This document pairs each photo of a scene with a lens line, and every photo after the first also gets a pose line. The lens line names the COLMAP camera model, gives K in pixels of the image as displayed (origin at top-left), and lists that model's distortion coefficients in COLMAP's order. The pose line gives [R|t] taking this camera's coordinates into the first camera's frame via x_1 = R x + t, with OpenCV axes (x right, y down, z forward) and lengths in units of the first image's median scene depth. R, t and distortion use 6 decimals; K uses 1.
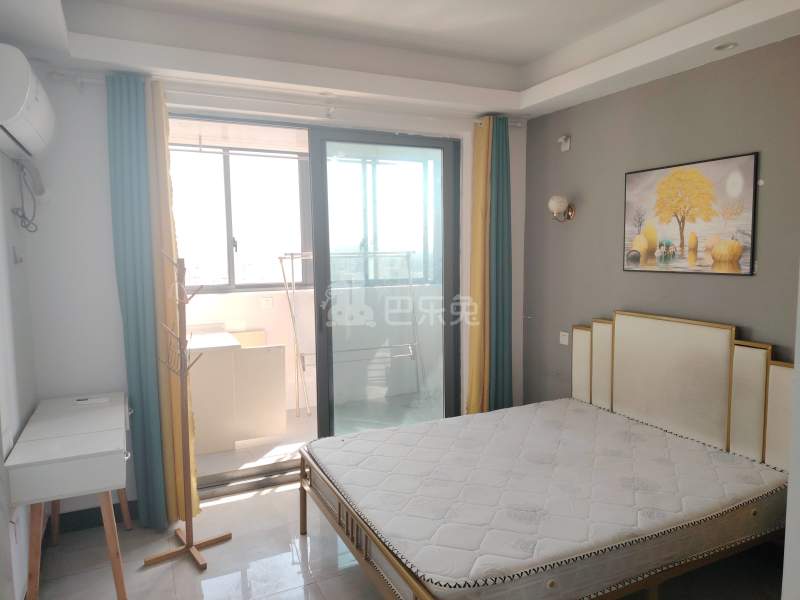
lens RADIAL K [[565.6, 0, 400.2], [0, 565.6, 301.1], [0, 0, 1]] dist [-0.015438, -0.010904]
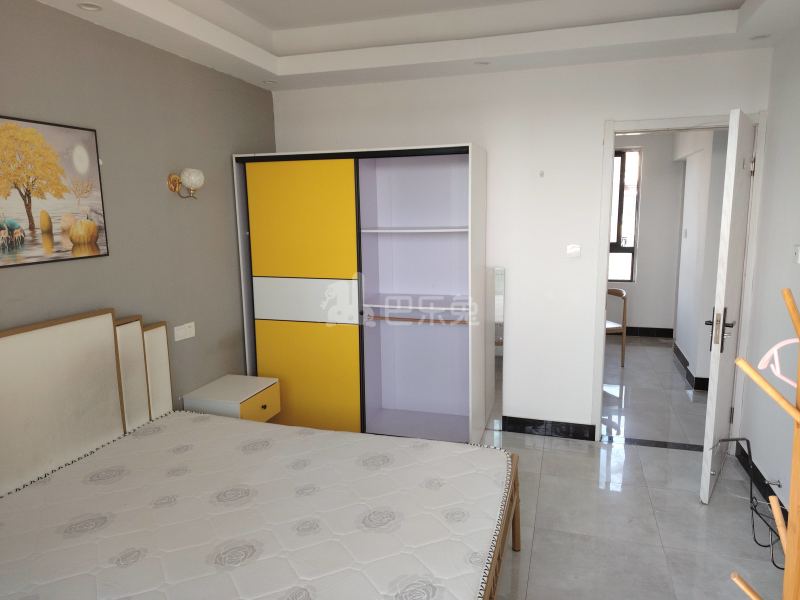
lens RADIAL K [[565.6, 0, 399.7], [0, 565.6, 298.4], [0, 0, 1]] dist [-0.015438, -0.010904]
pose [[-0.734676, -0.090902, 0.672301, -0.396242], [0.080376, 0.972340, 0.219304, -0.136488], [-0.673640, 0.215154, -0.707048, 1.259964]]
